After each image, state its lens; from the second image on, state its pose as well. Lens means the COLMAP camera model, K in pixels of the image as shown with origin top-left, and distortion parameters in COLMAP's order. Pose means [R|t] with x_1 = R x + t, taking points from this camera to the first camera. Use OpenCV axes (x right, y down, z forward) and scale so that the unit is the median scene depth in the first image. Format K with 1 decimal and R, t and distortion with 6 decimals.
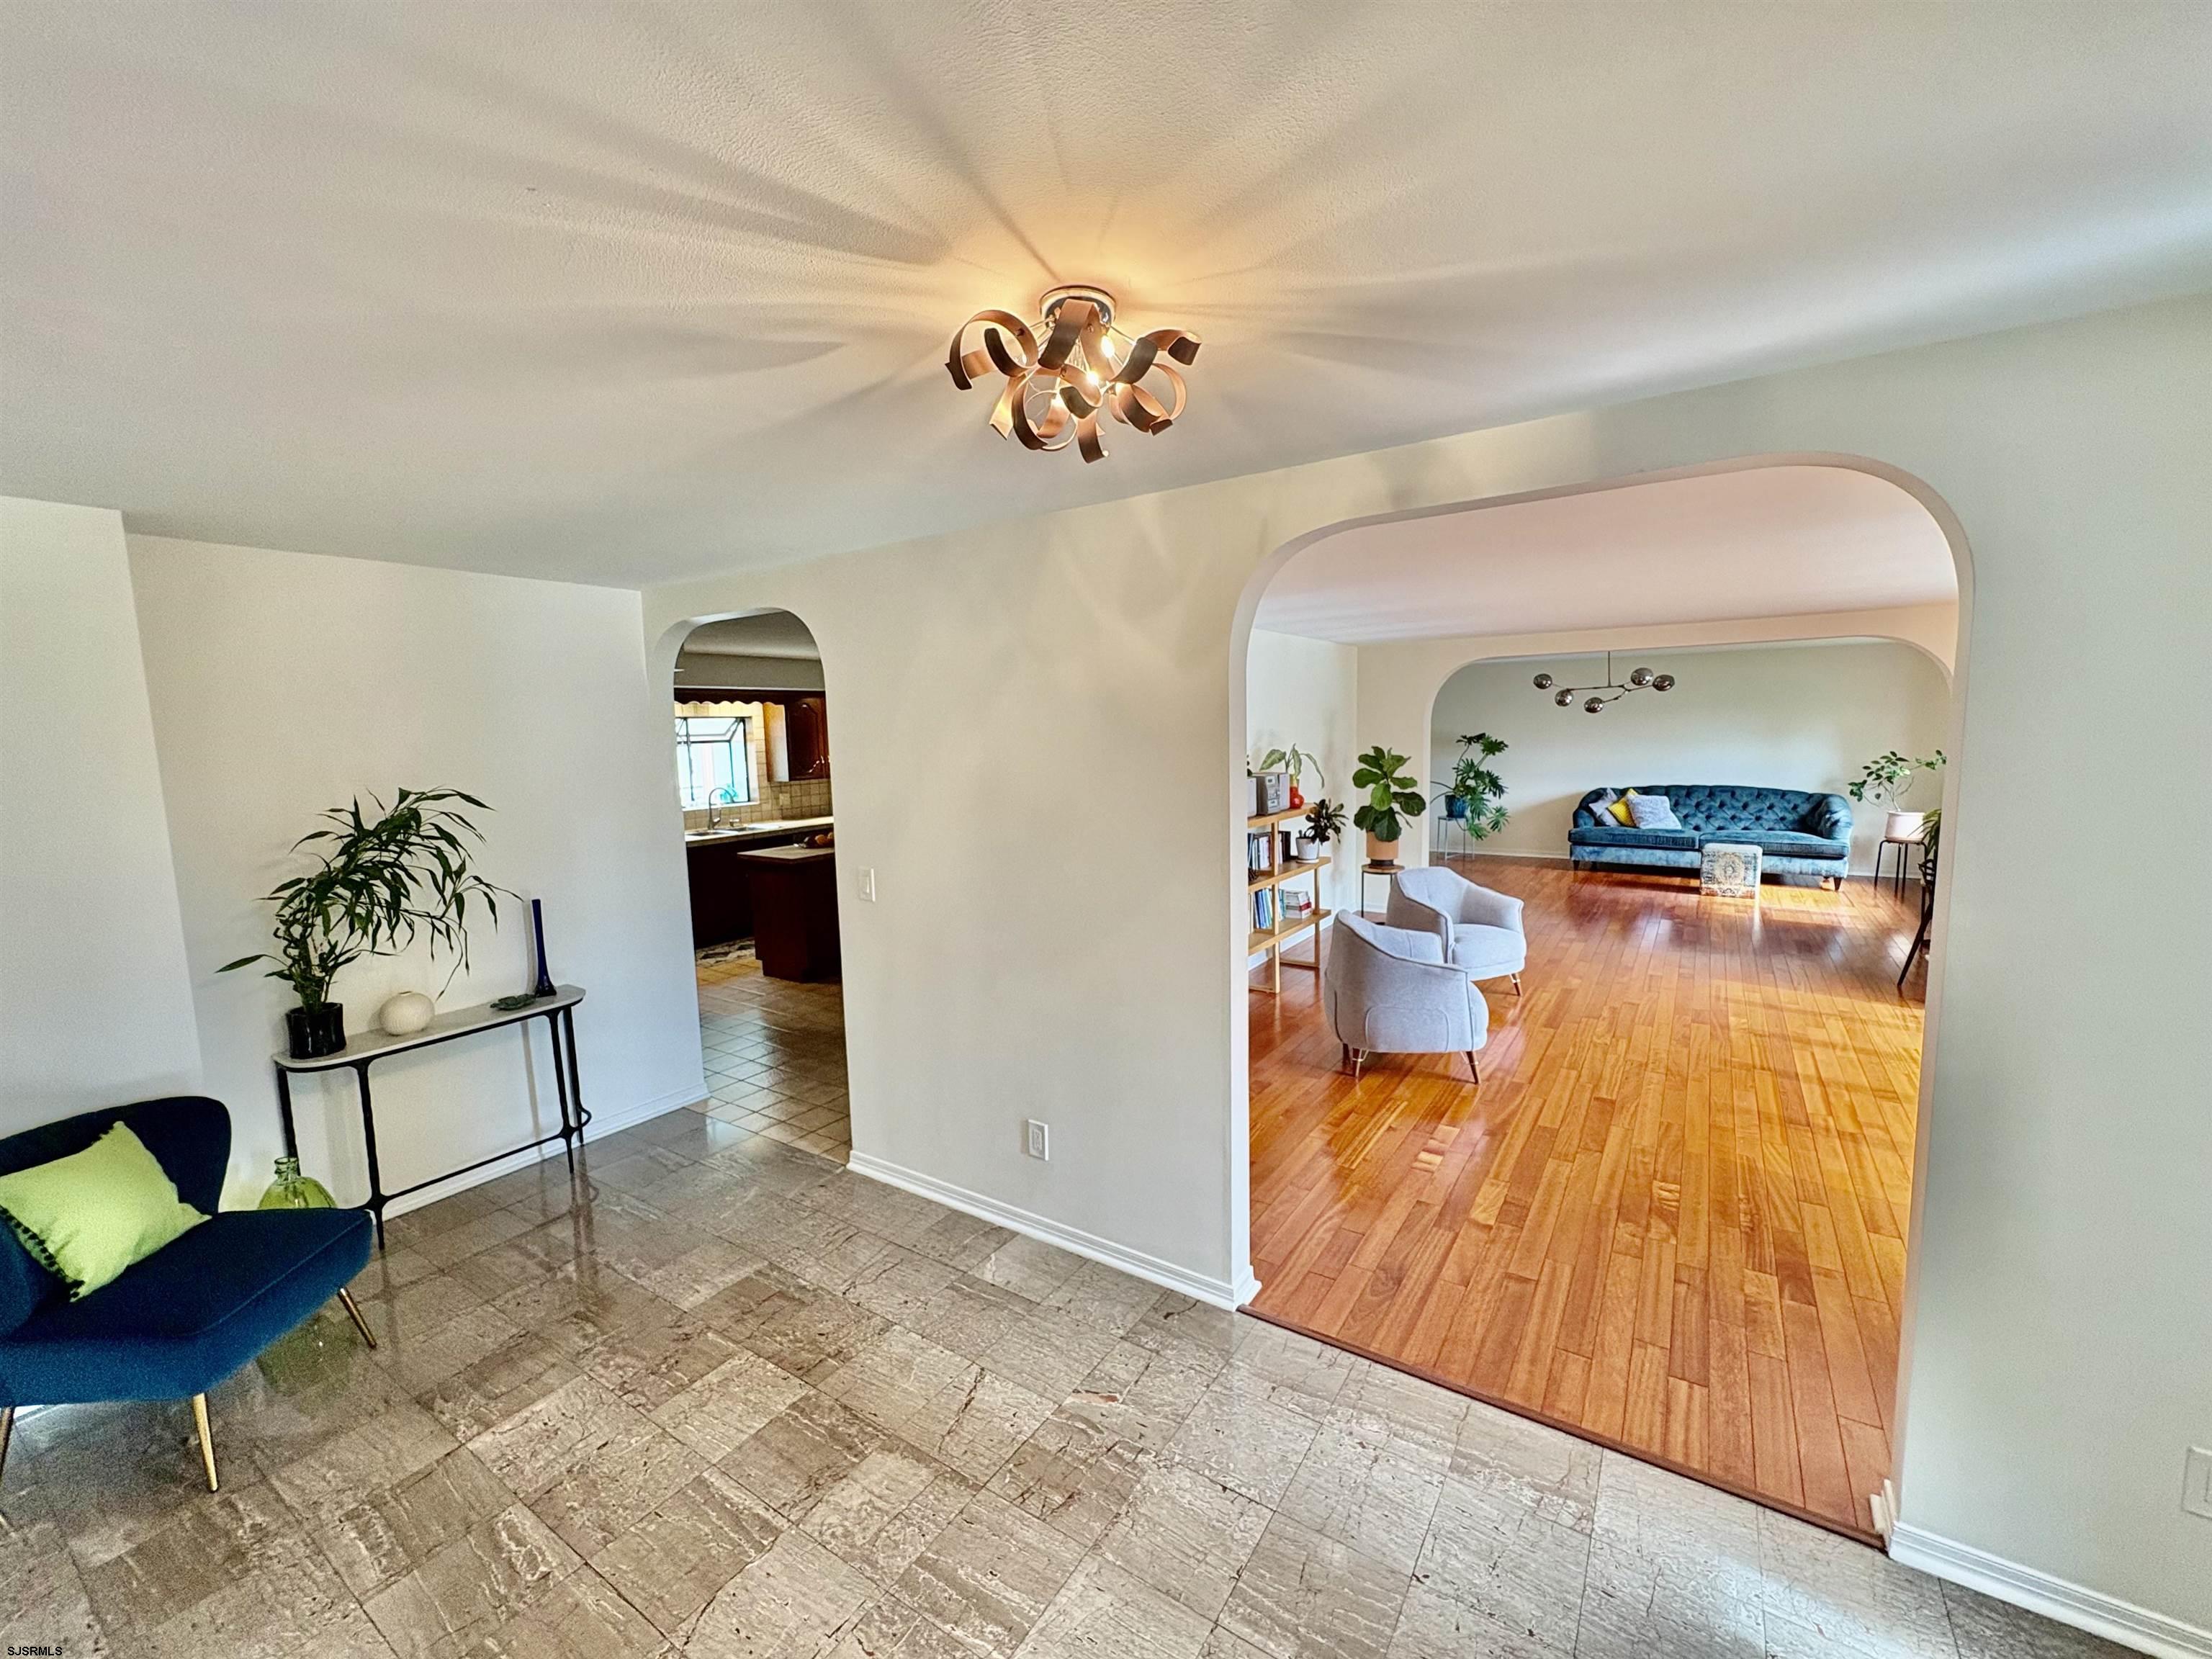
lens RADIAL K [[884.9, 0, 1106.0], [0, 884.9, 829.5], [0, 0, 1]] dist [0.001255, -0.000161]
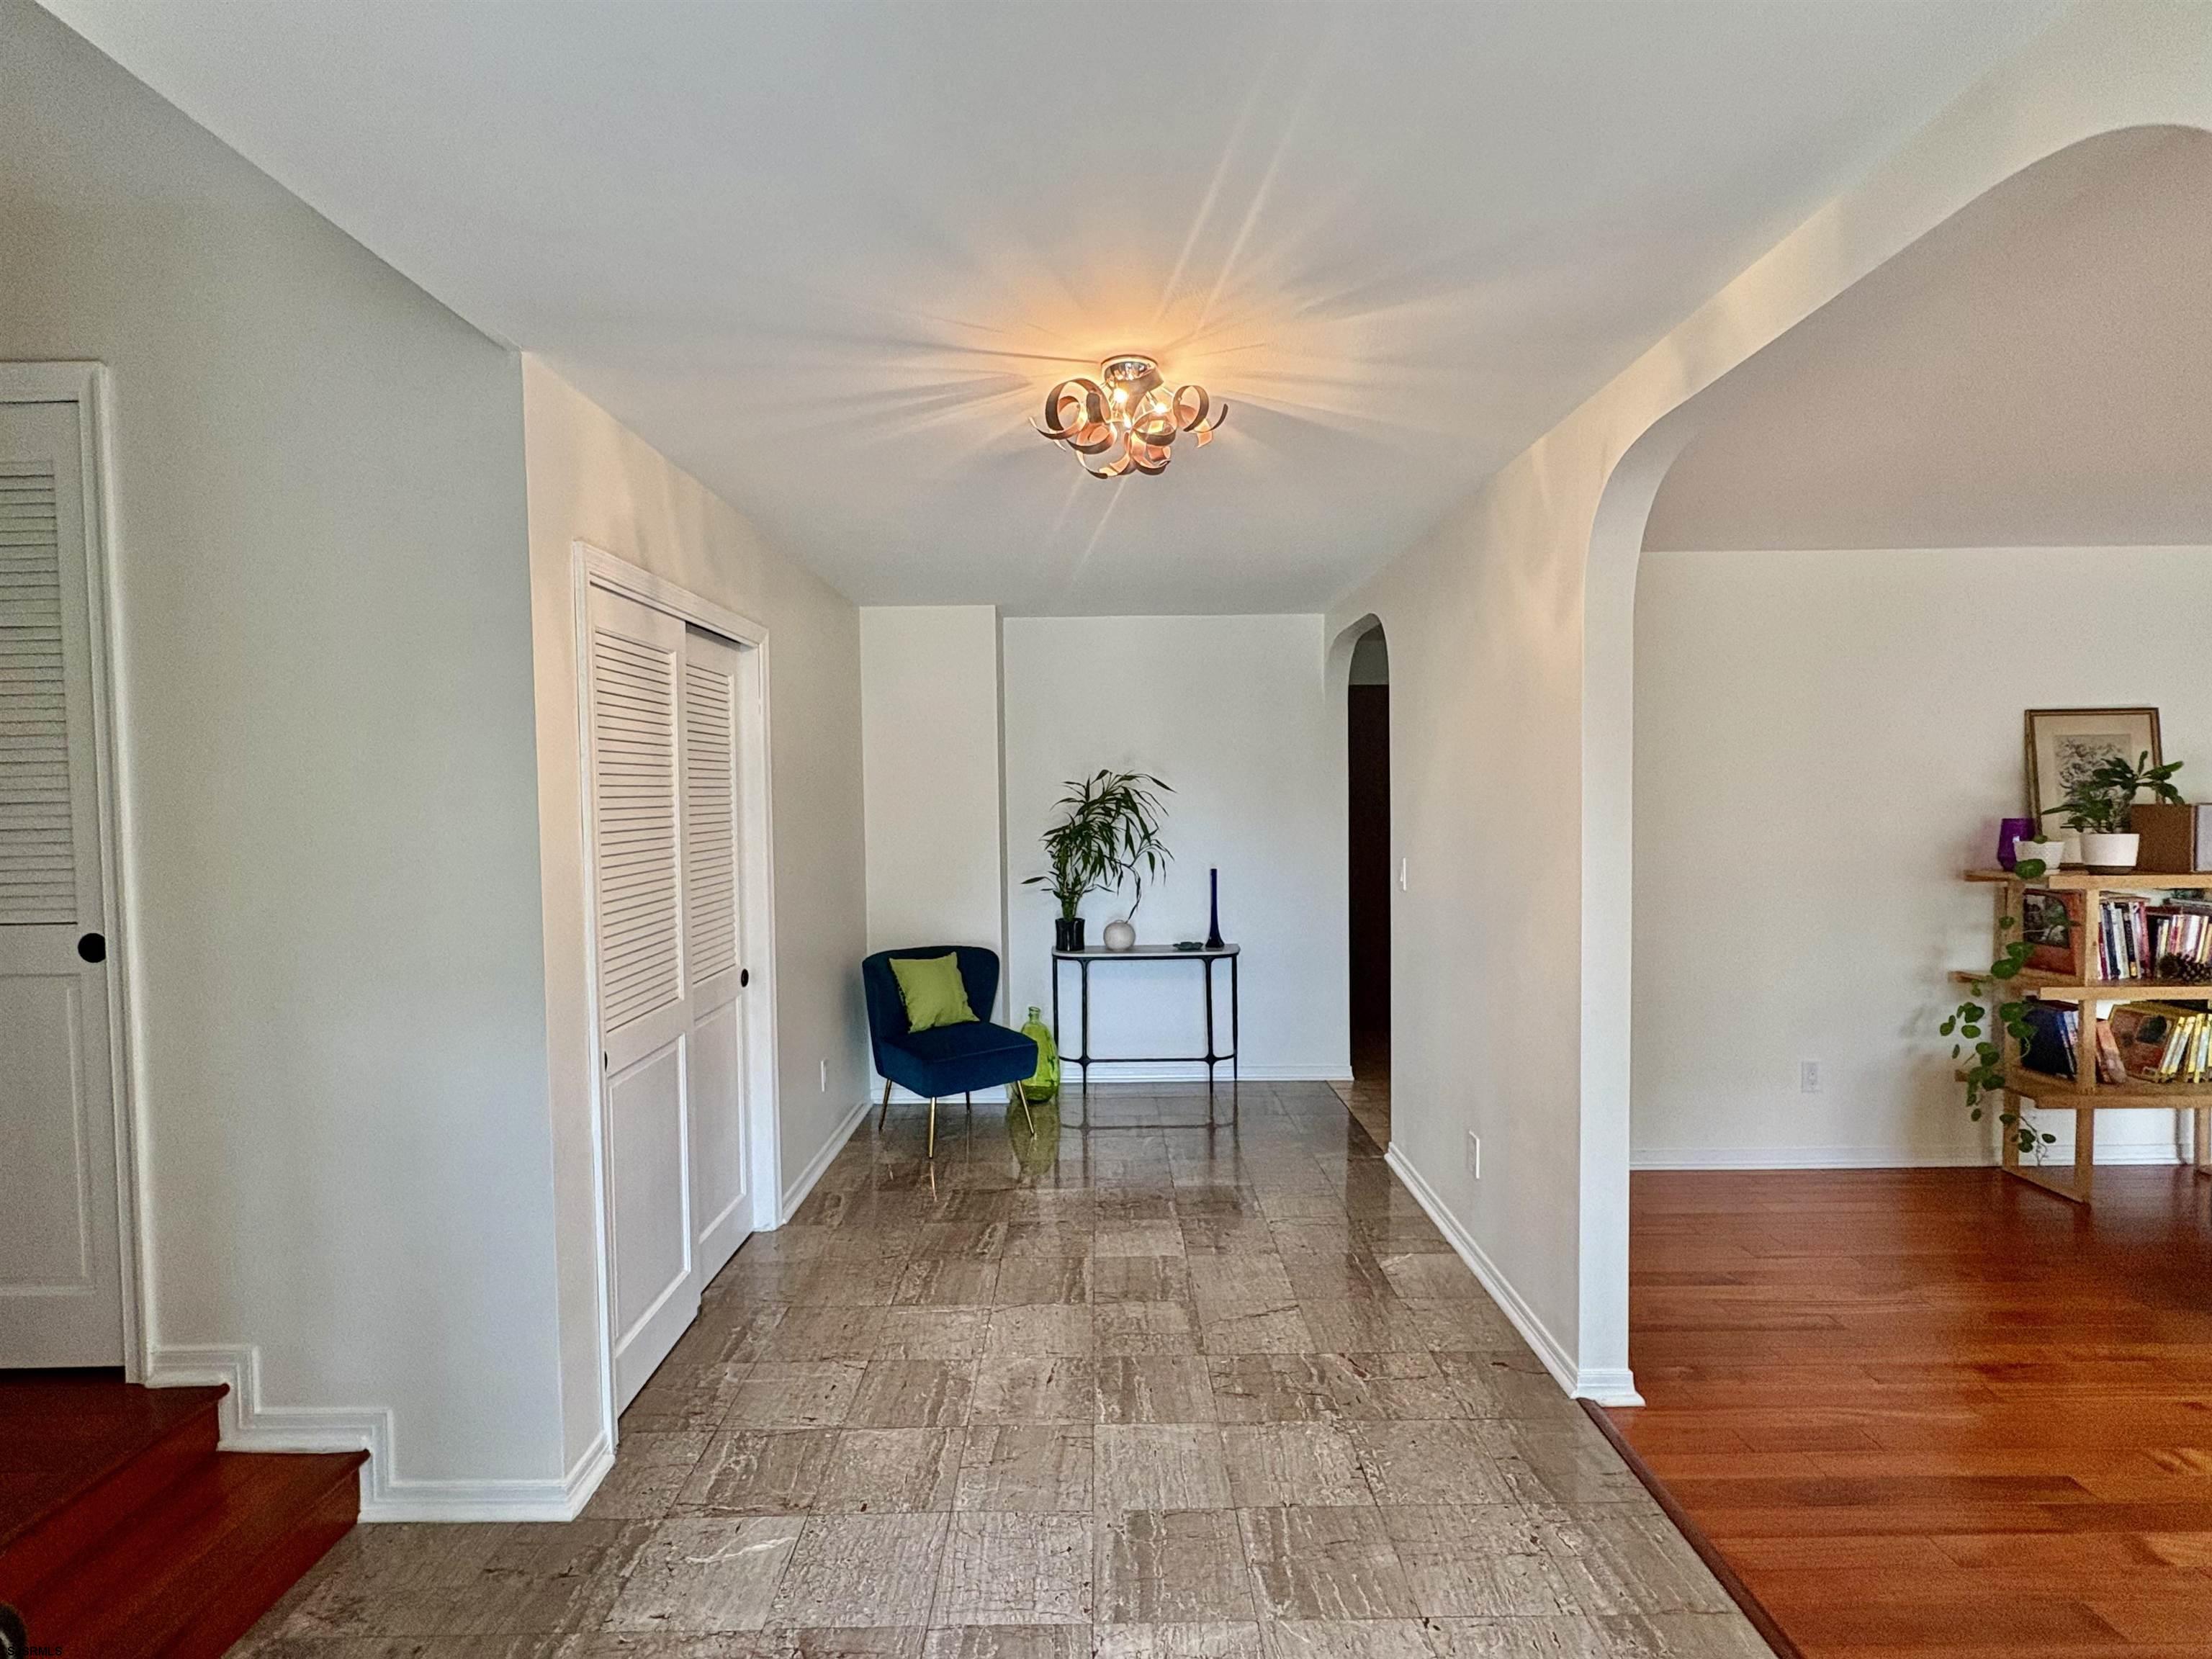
lens RADIAL K [[1022.6, 0, 1106.0], [0, 1022.6, 829.5], [0, 0, 1]] dist [-0.000810, 0.000093]
pose [[0.568587, 0.048654, -0.821183, 0.594250], [-0.092616, 0.995689, -0.005134, 0.059984], [0.817393, 0.078974, 0.570642, 0.061327]]
